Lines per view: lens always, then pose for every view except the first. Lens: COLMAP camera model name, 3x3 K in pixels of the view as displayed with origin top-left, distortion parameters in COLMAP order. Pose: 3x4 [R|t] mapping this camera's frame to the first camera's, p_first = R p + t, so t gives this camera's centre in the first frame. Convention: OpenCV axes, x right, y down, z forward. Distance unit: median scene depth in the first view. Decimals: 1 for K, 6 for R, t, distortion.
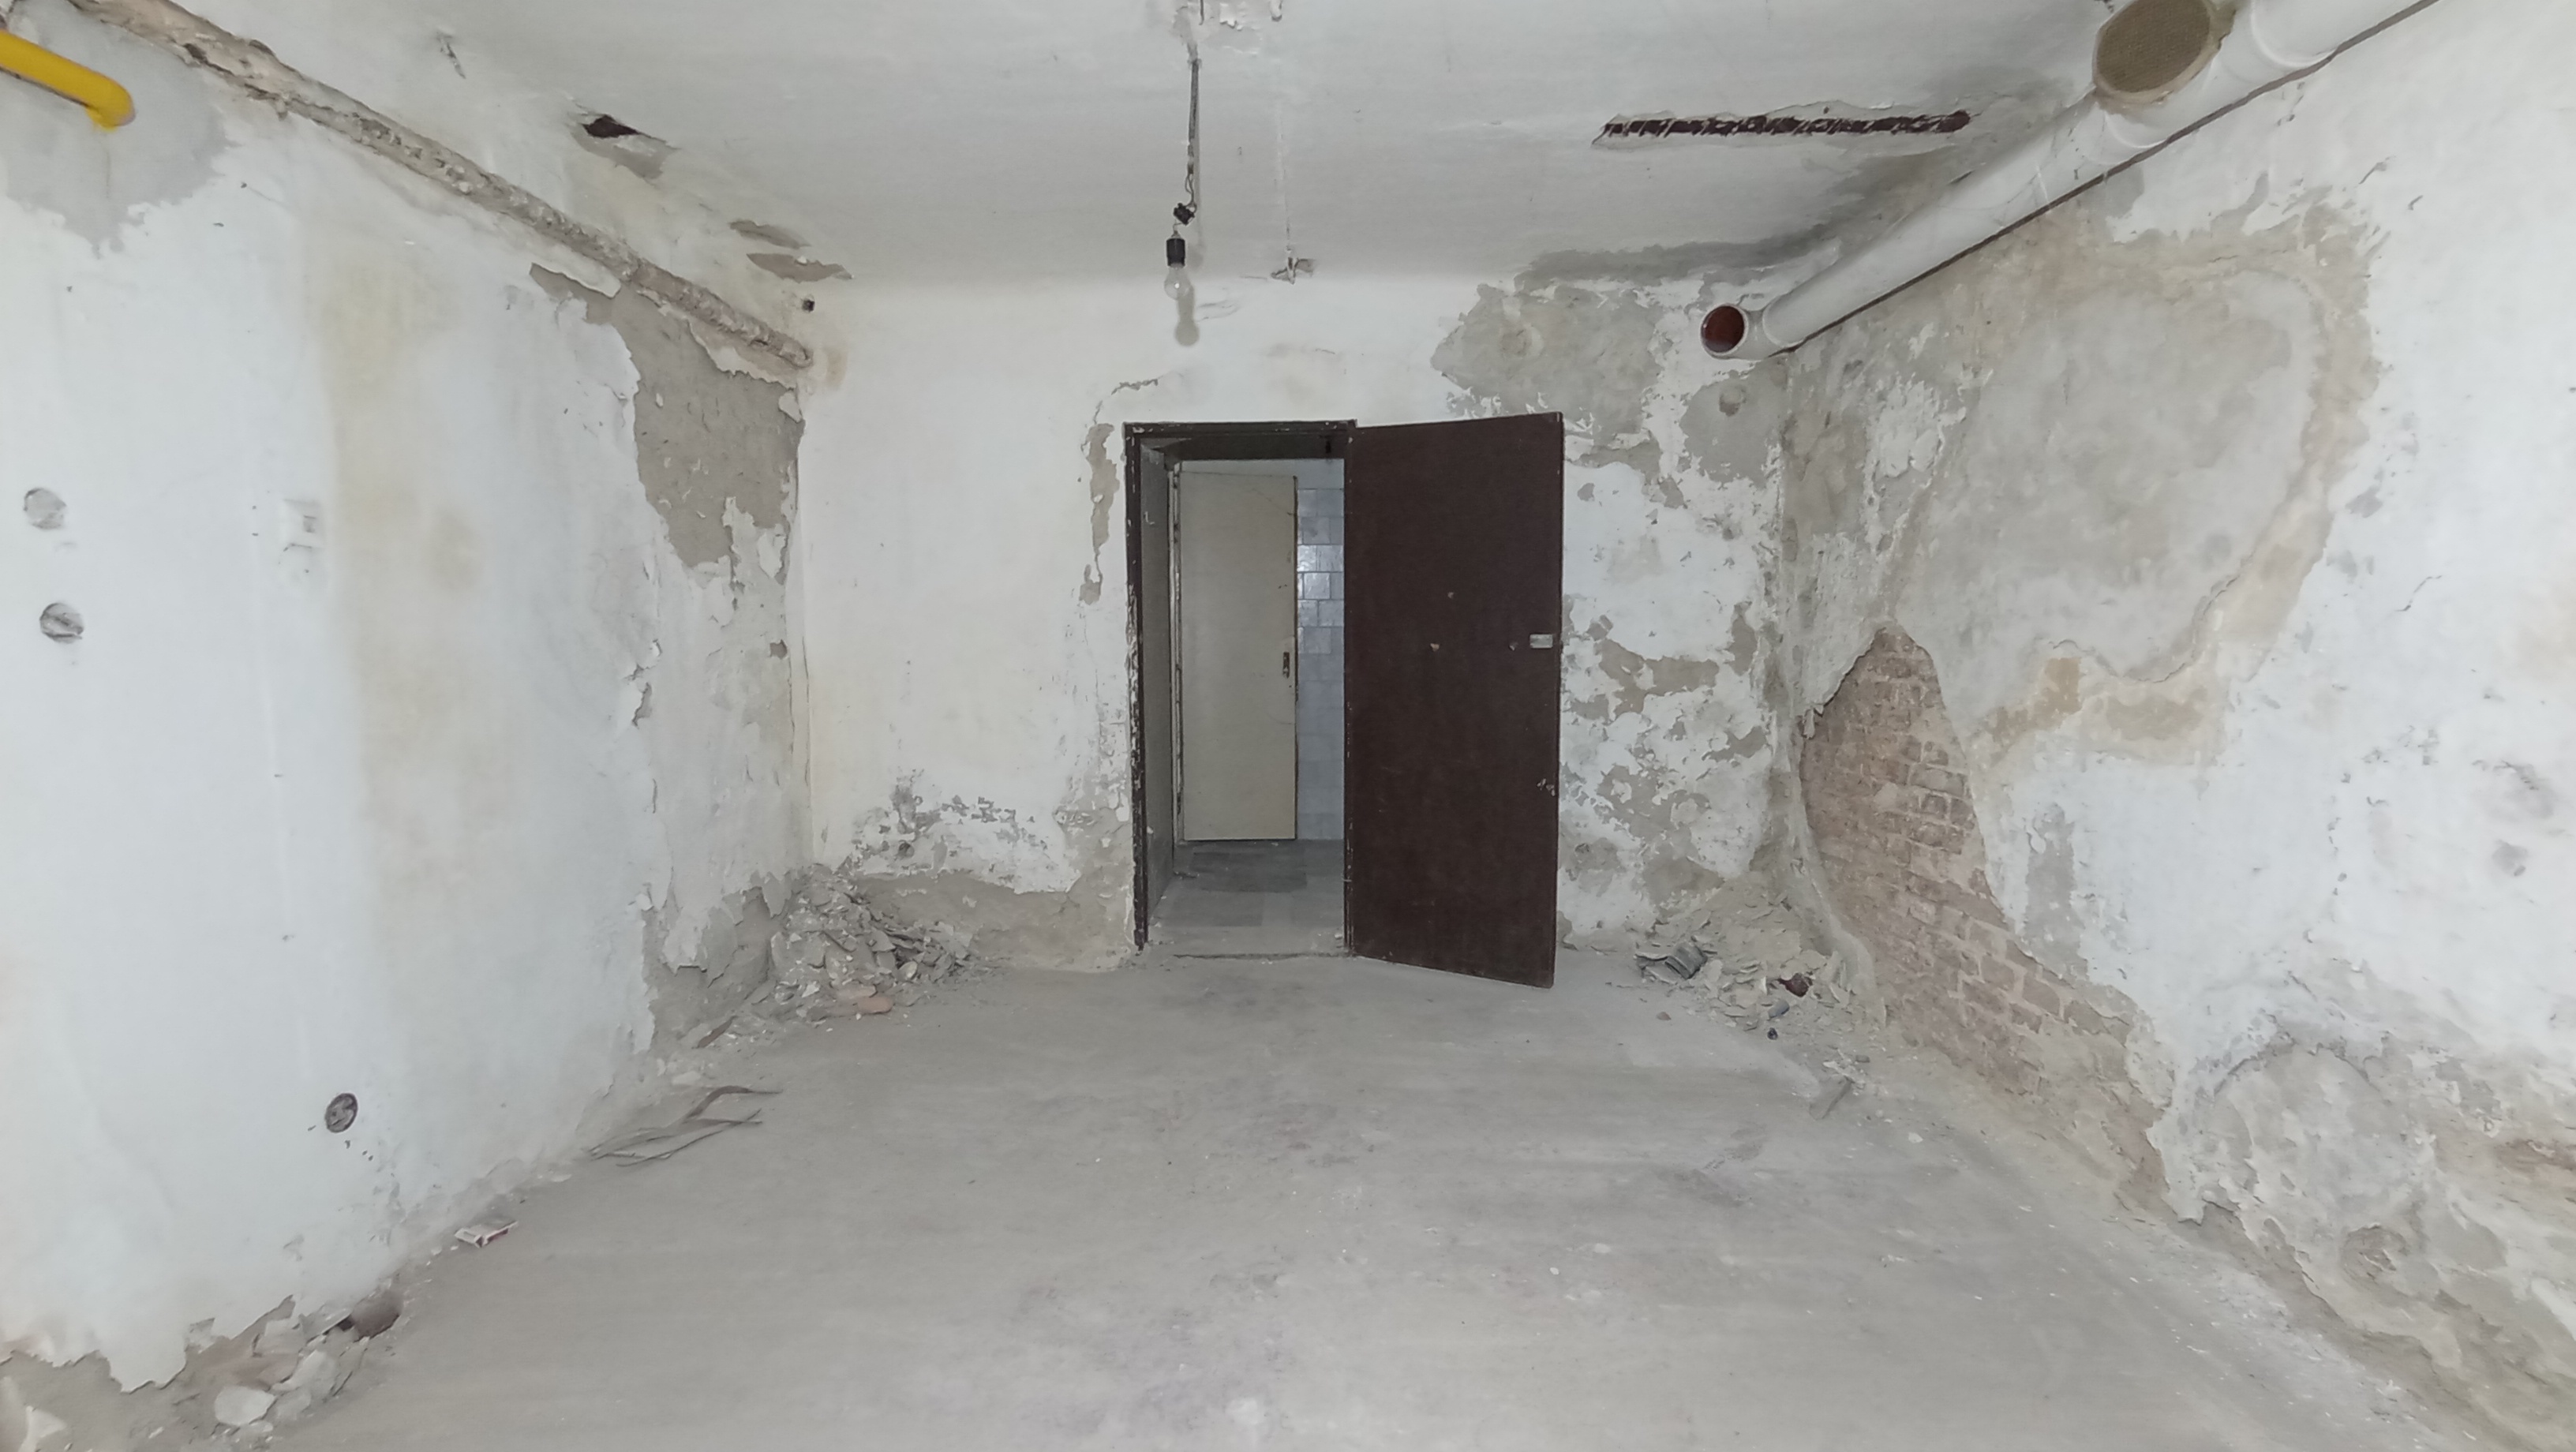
lens RADIAL K [[1167.5, 0, 1296.9], [0, 1167.5, 735.9], [0, 0, 1]] dist [-0.045917, 0.040464]
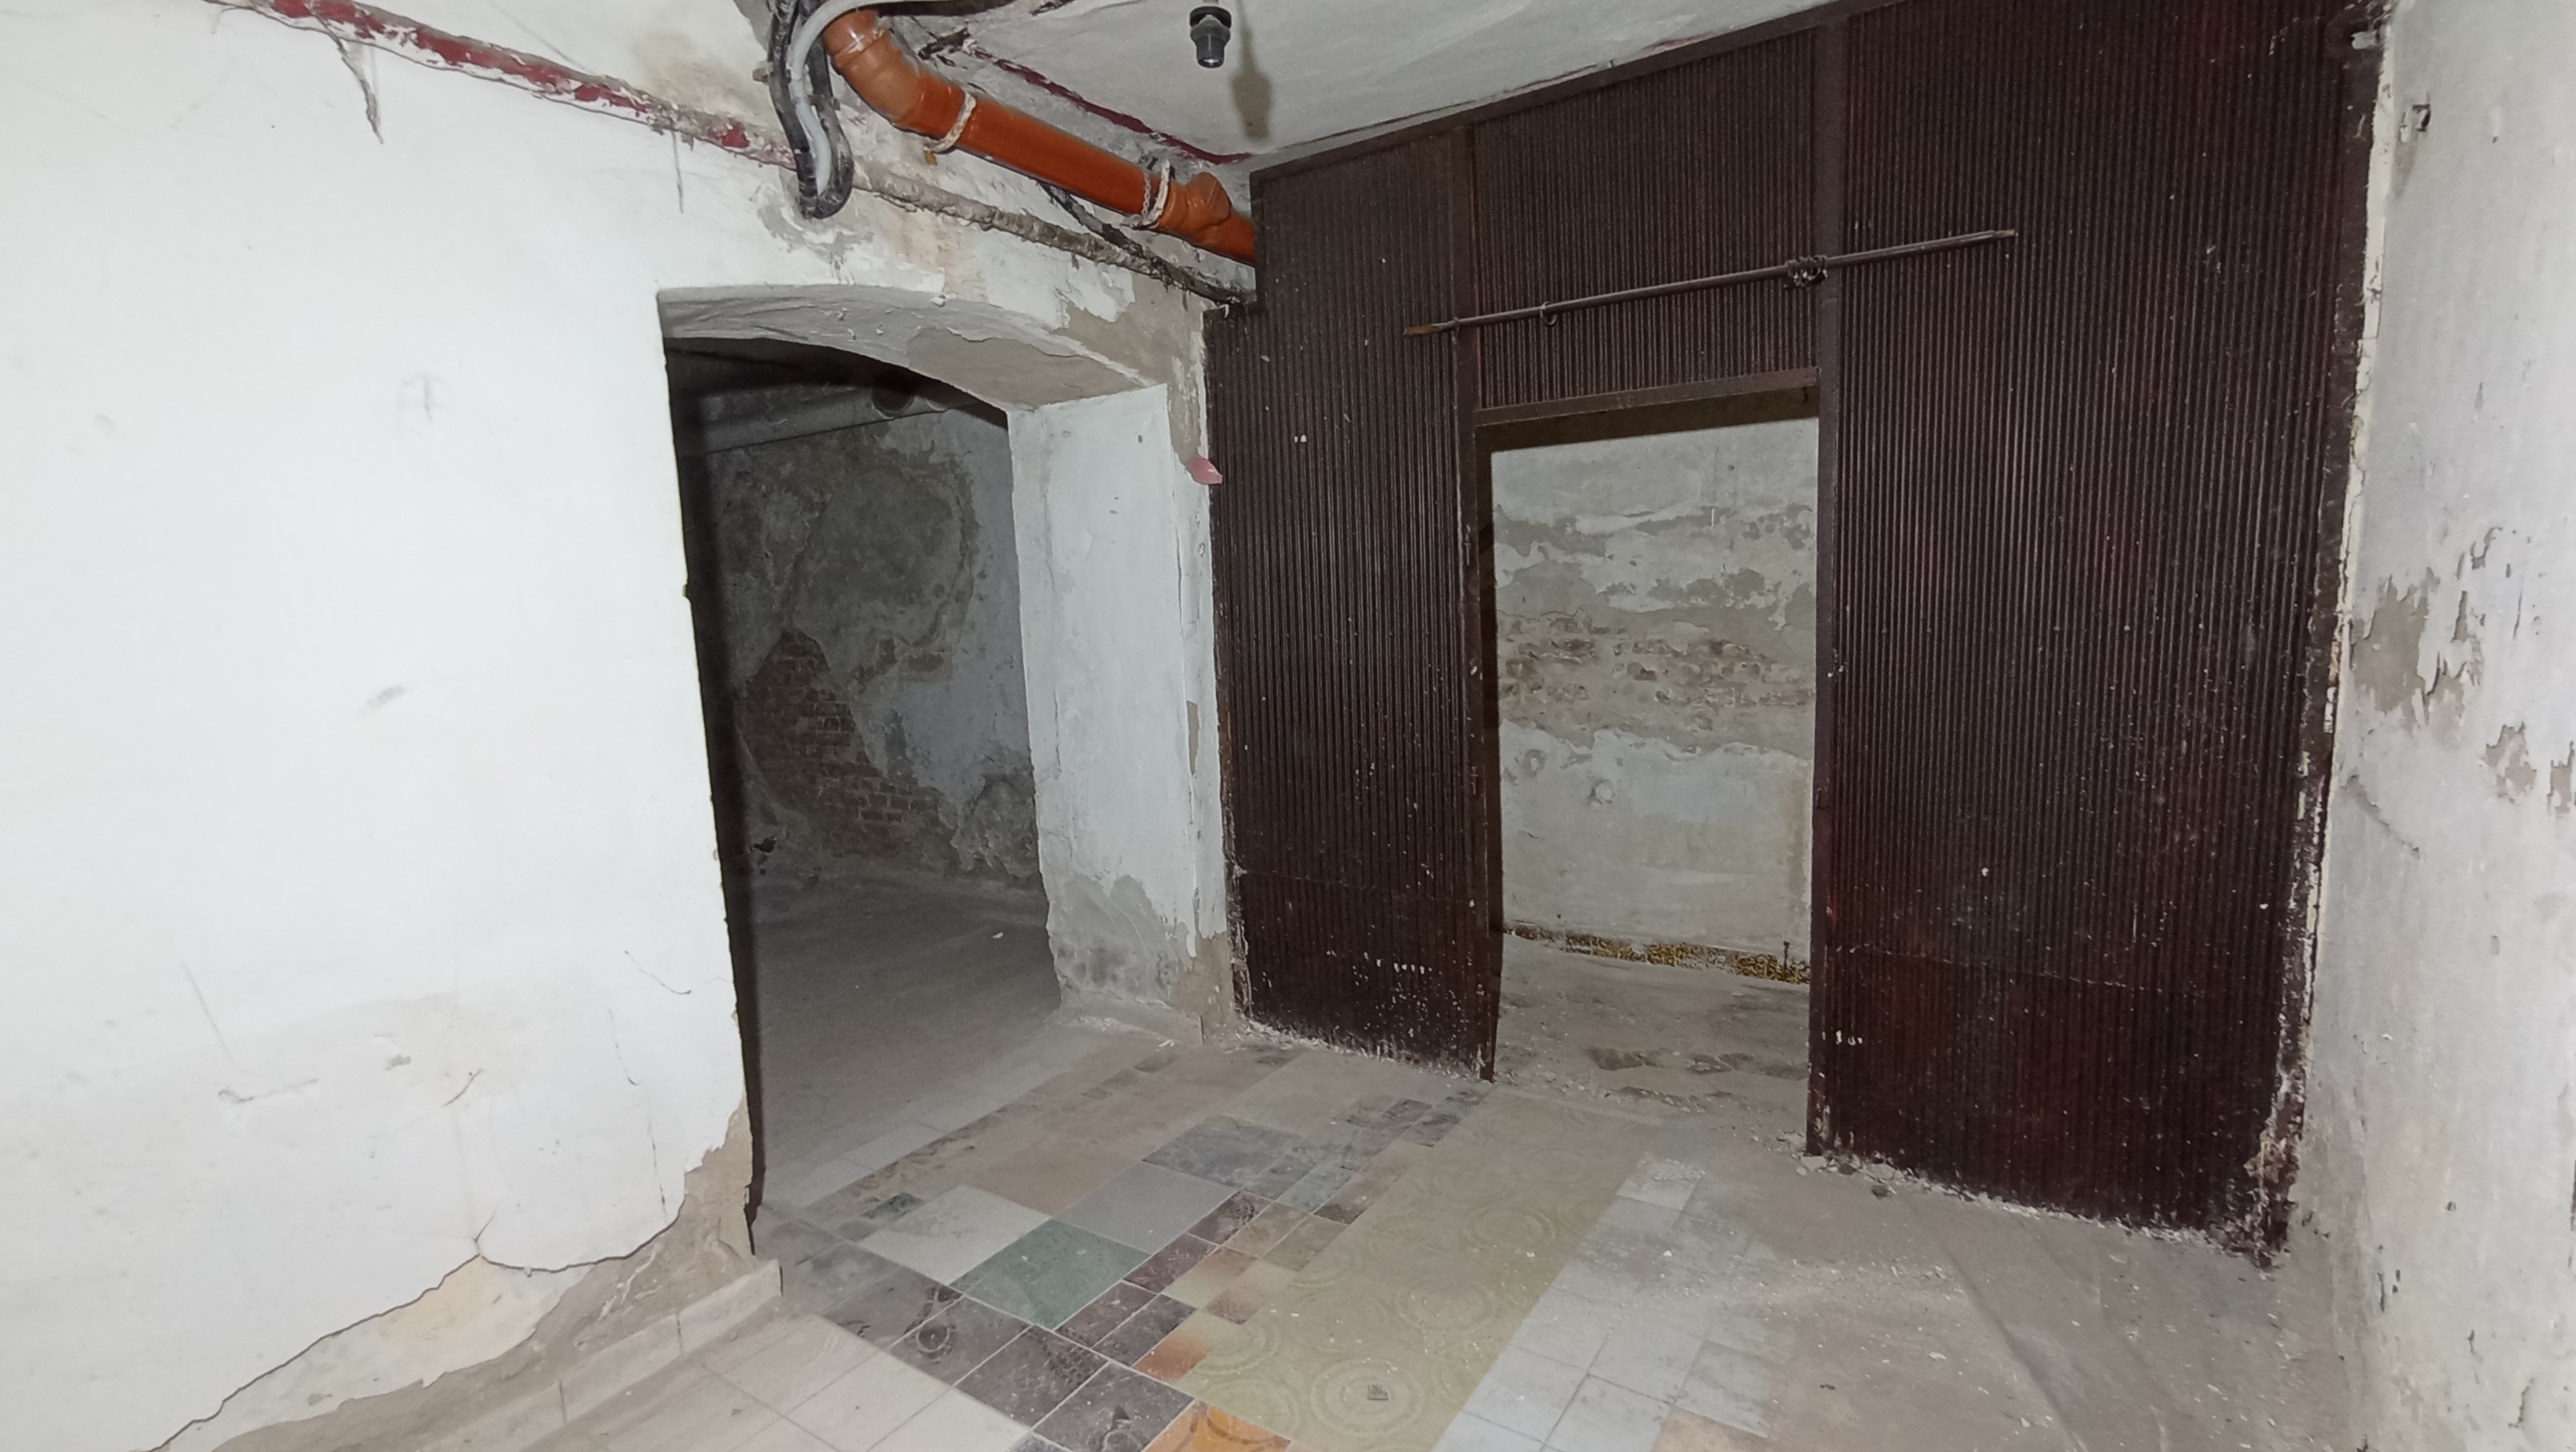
lens RADIAL K [[1167.5, 0, 1296.9], [0, 1167.5, 735.9], [0, 0, 1]] dist [-0.045917, 0.040464]
pose [[0.559229, -0.129835, 0.818783, -0.664522], [0.124206, 0.989634, 0.072094, 0.046498], [-0.819656, 0.061380, 0.569558, -0.798950]]
